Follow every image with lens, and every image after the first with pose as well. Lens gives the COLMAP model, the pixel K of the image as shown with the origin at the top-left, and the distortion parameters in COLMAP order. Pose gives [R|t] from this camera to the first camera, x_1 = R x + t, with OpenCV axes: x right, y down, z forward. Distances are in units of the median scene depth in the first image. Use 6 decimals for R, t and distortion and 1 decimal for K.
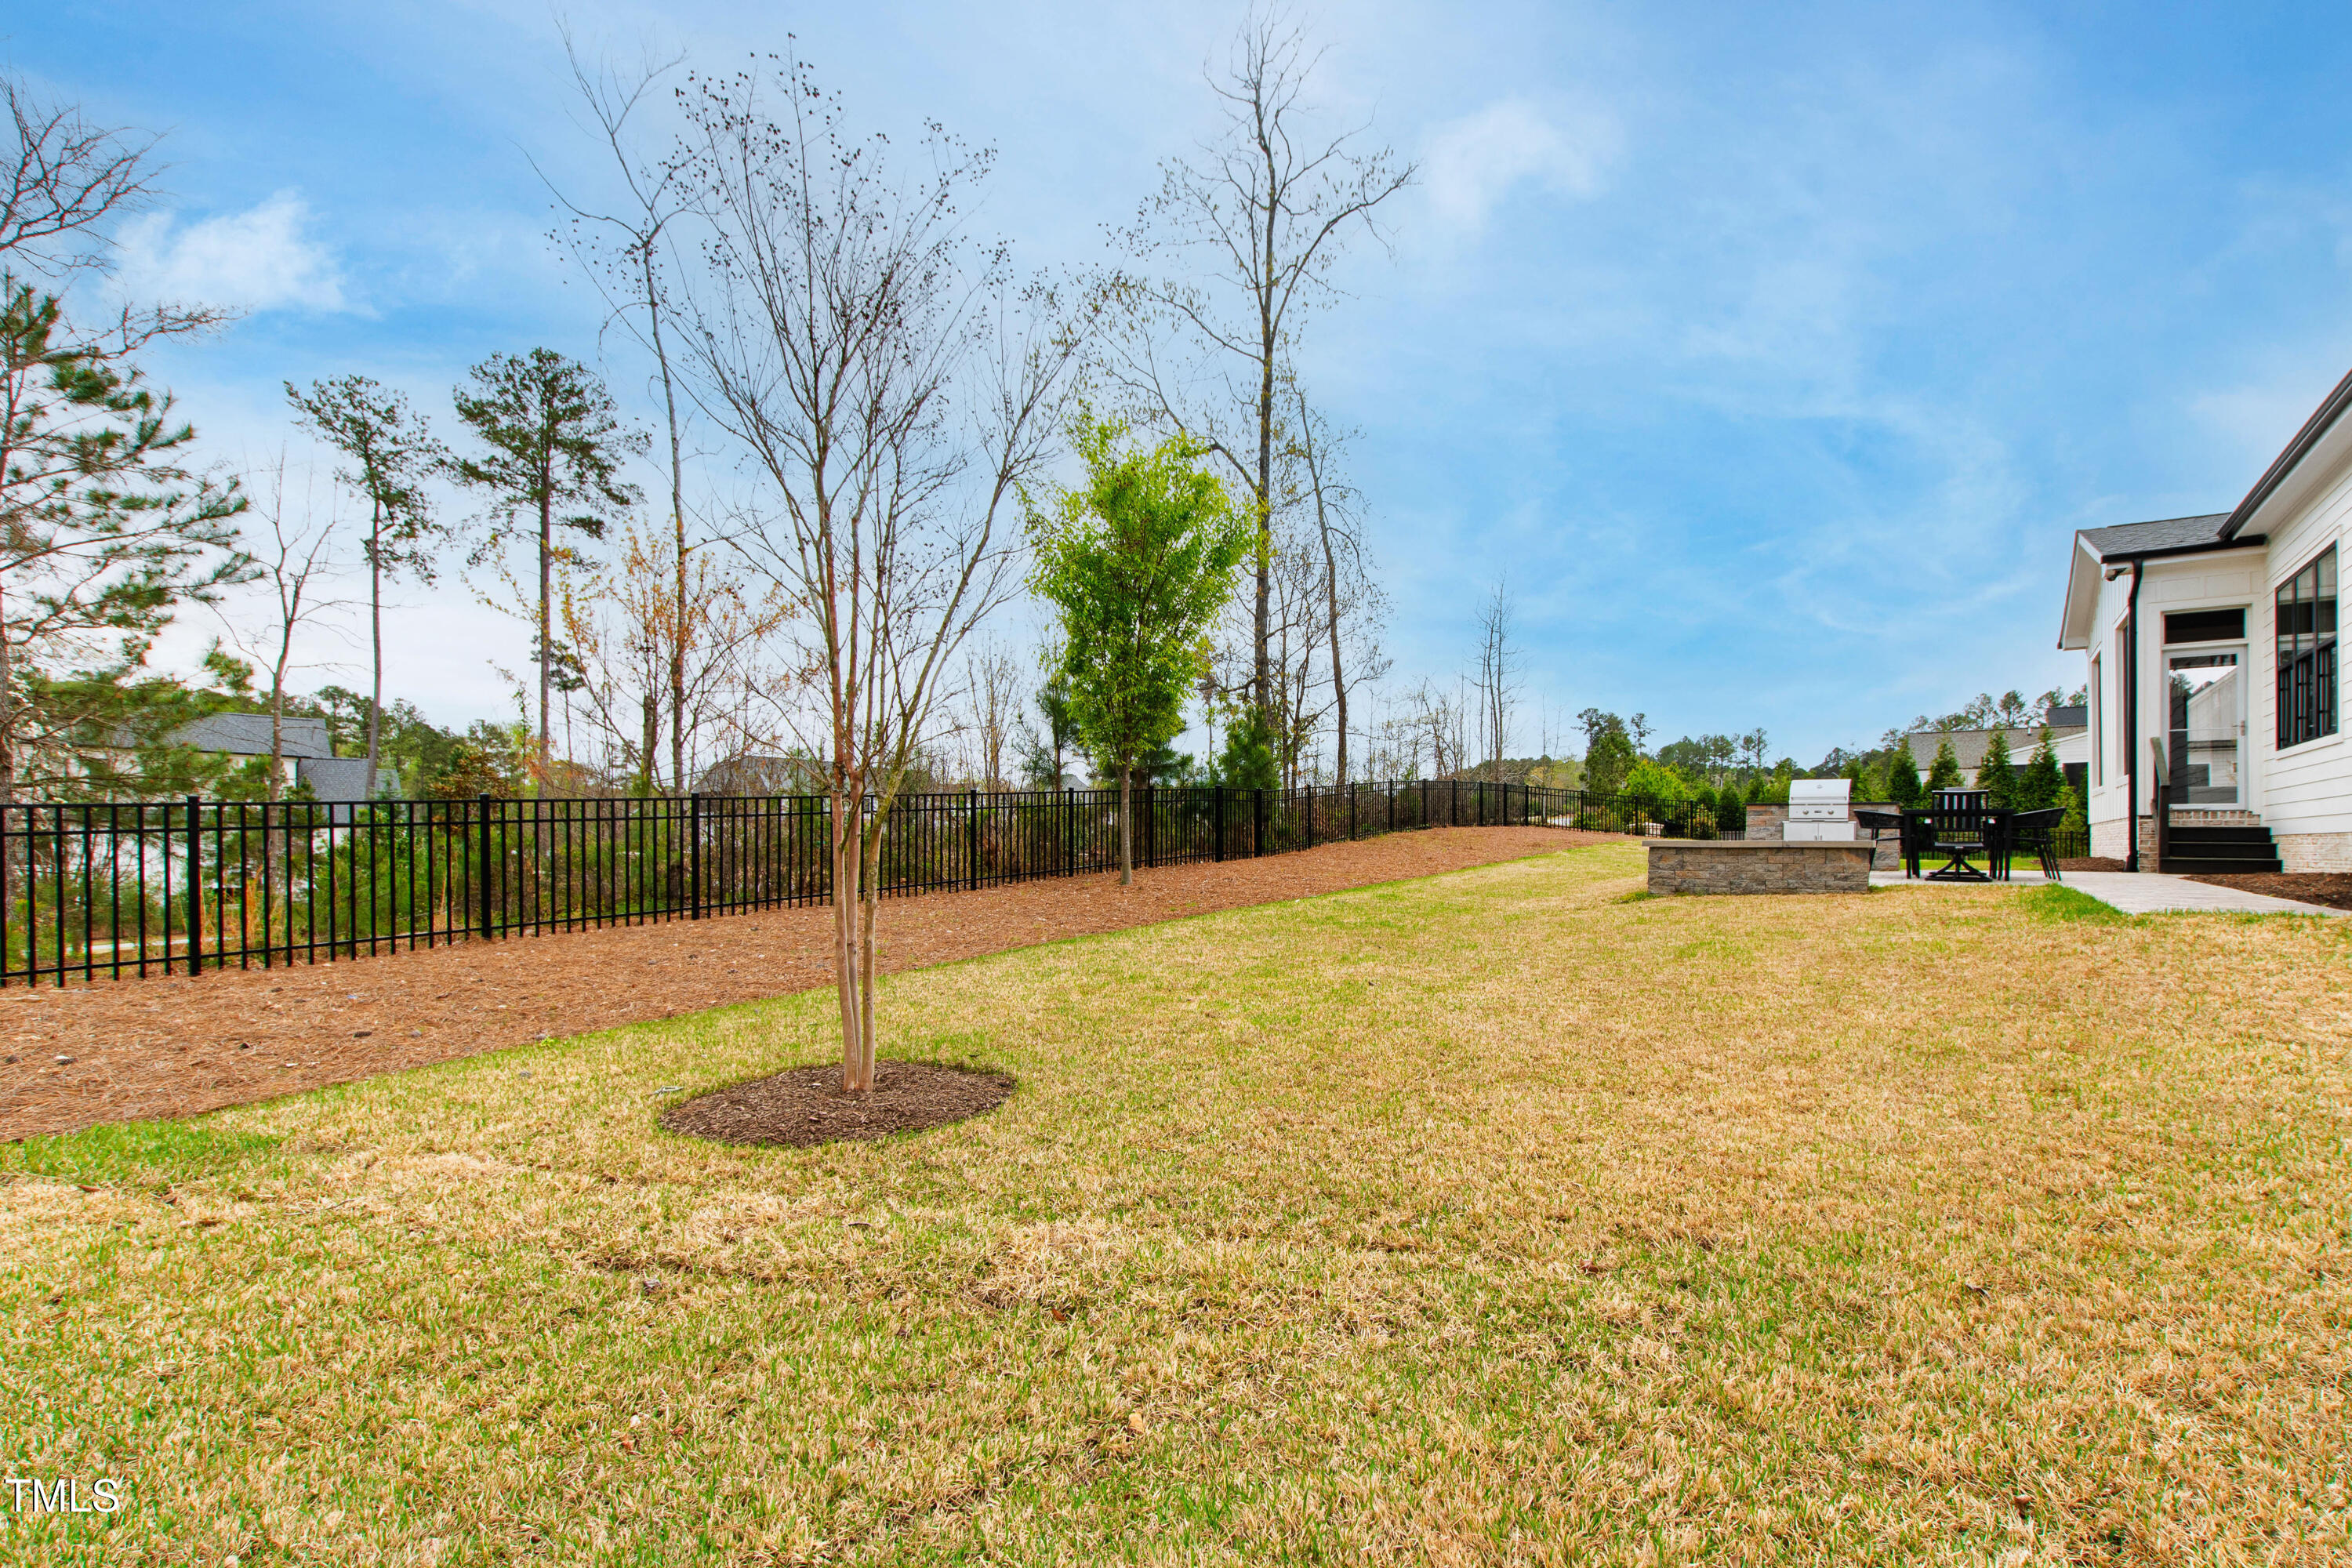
lens RADIAL K [[1085.0, 0, 1180.7], [0, 1085.0, 832.5], [0, 0, 1]] dist [0.000866, -0.000196]
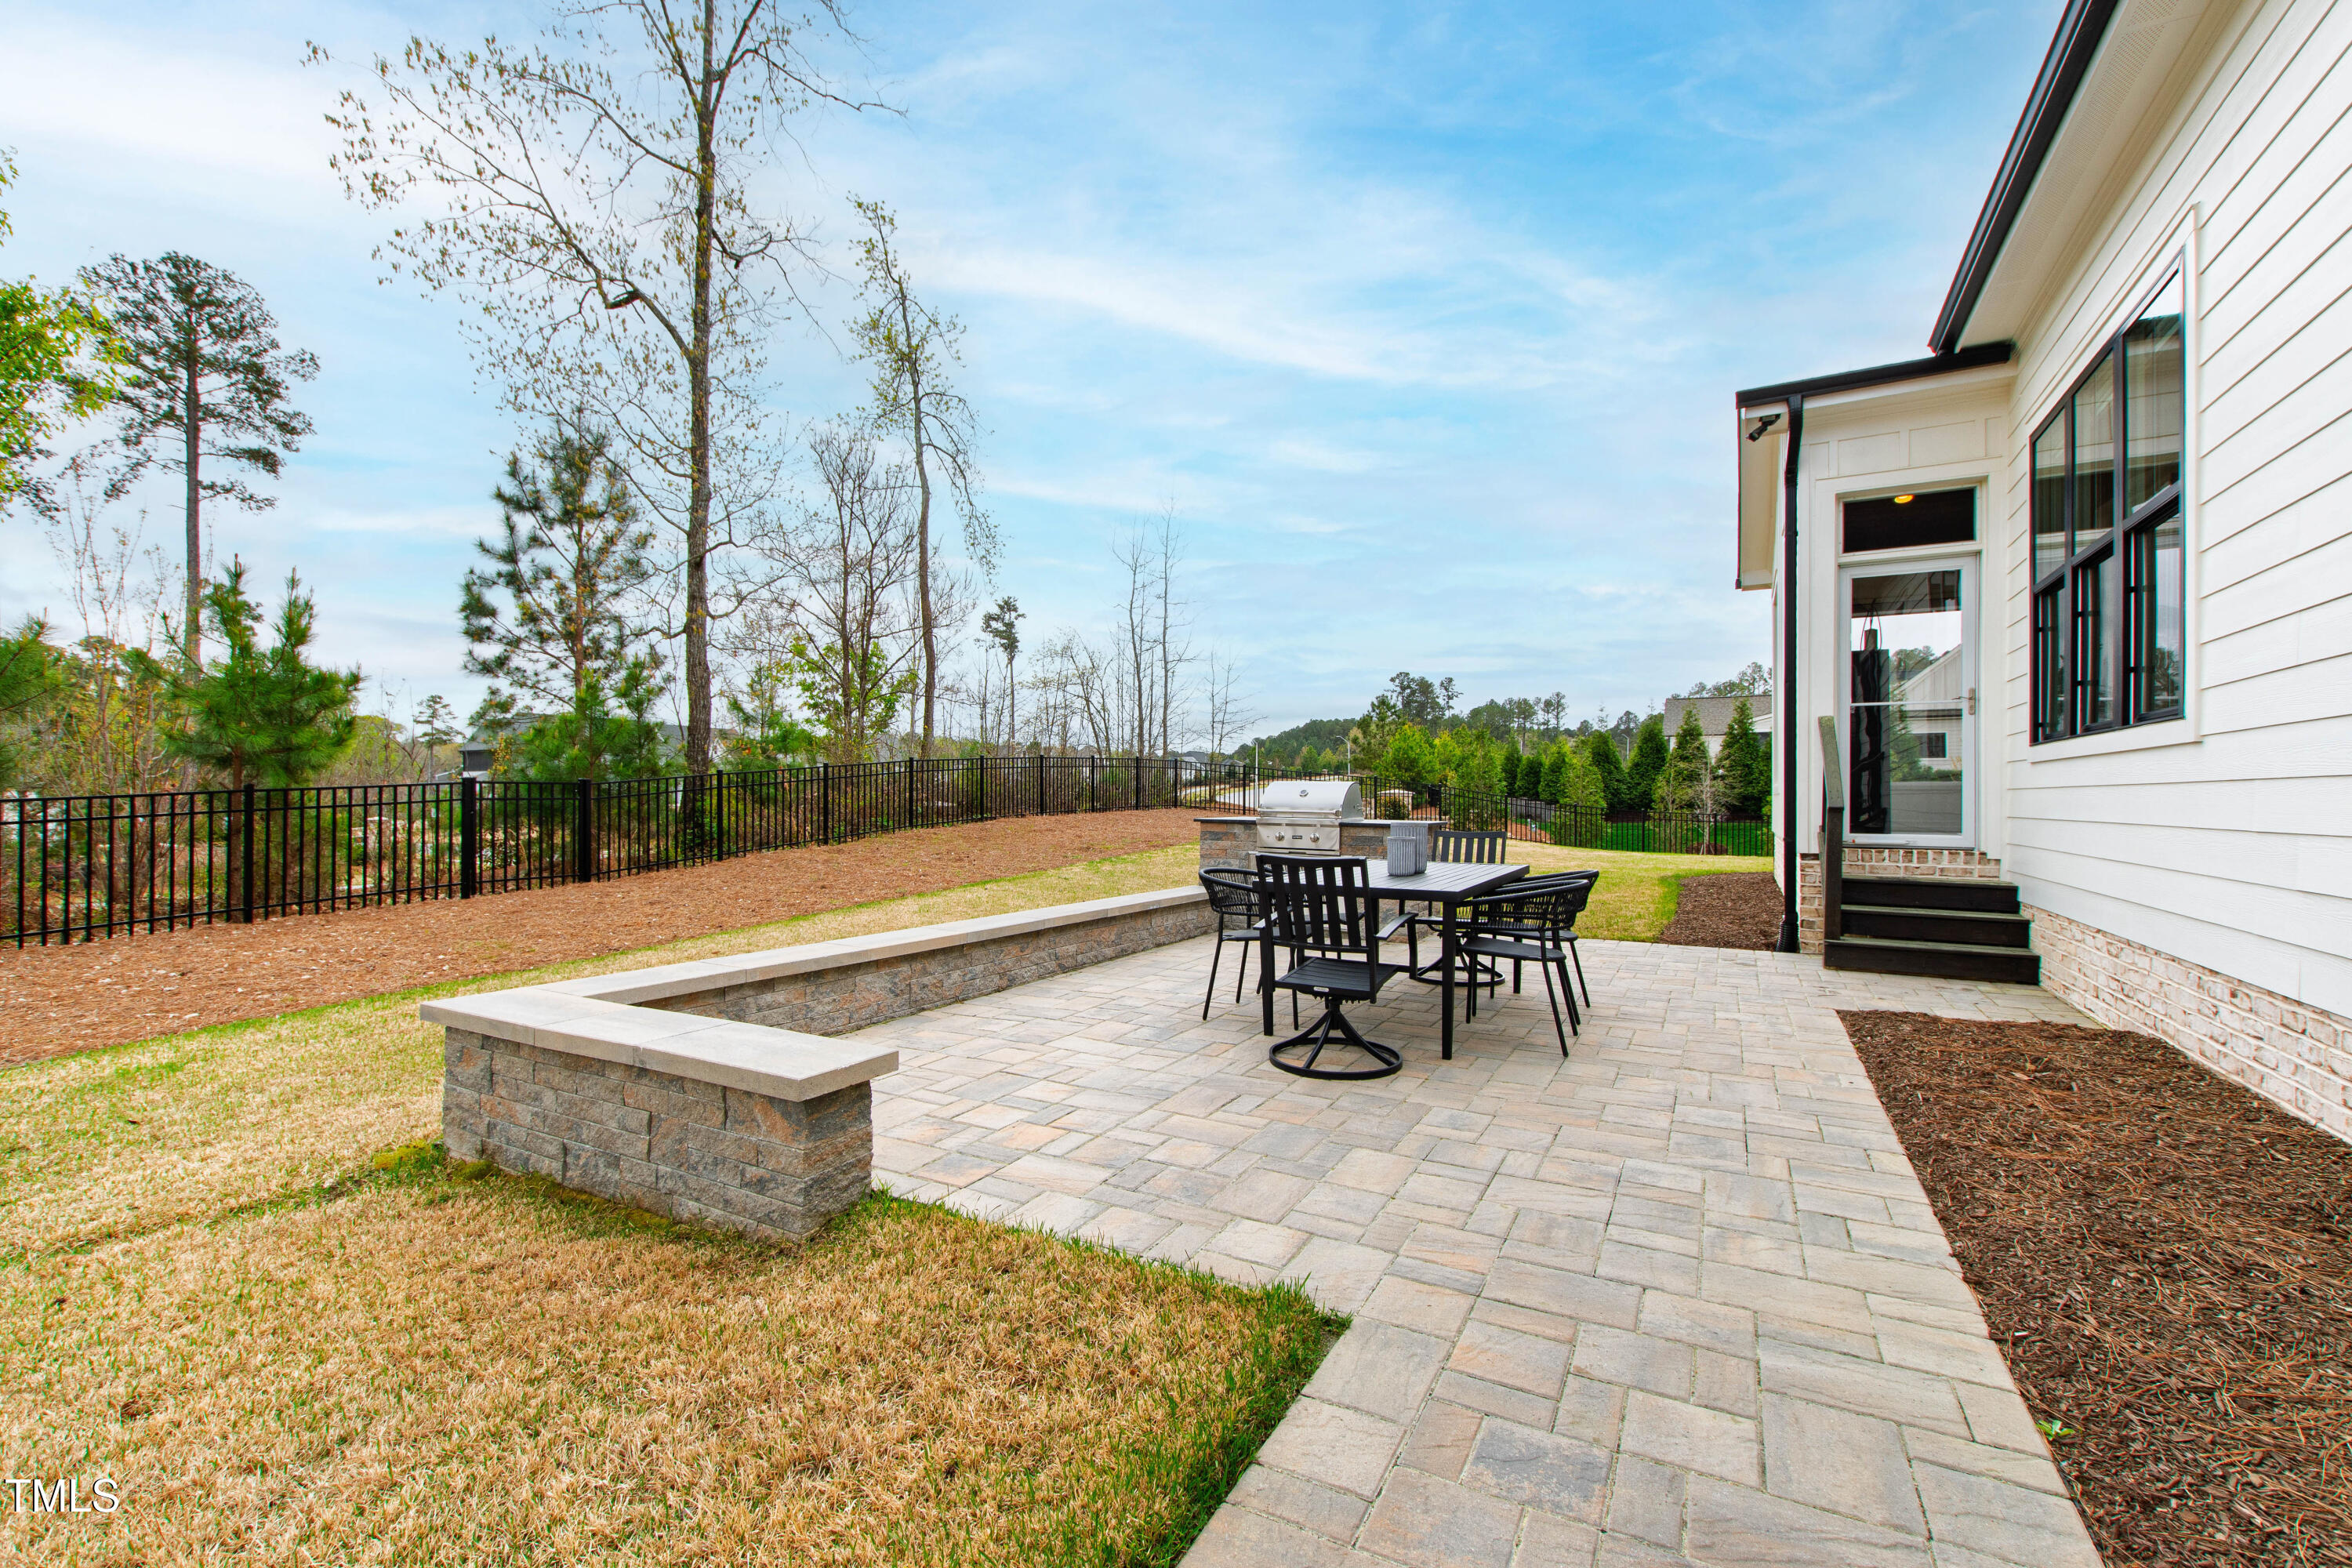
lens RADIAL K [[1033.2, 0, 1090.4], [0, 1033.2, 790.1], [0, 0, 1]] dist [-0.000346, 0.000121]
pose [[0.998098, 0.002759, 0.061588, 0.217796], [-0.002934, 0.999992, 0.002753, -0.022562], [-0.061580, -0.002928, 0.998098, 0.219597]]
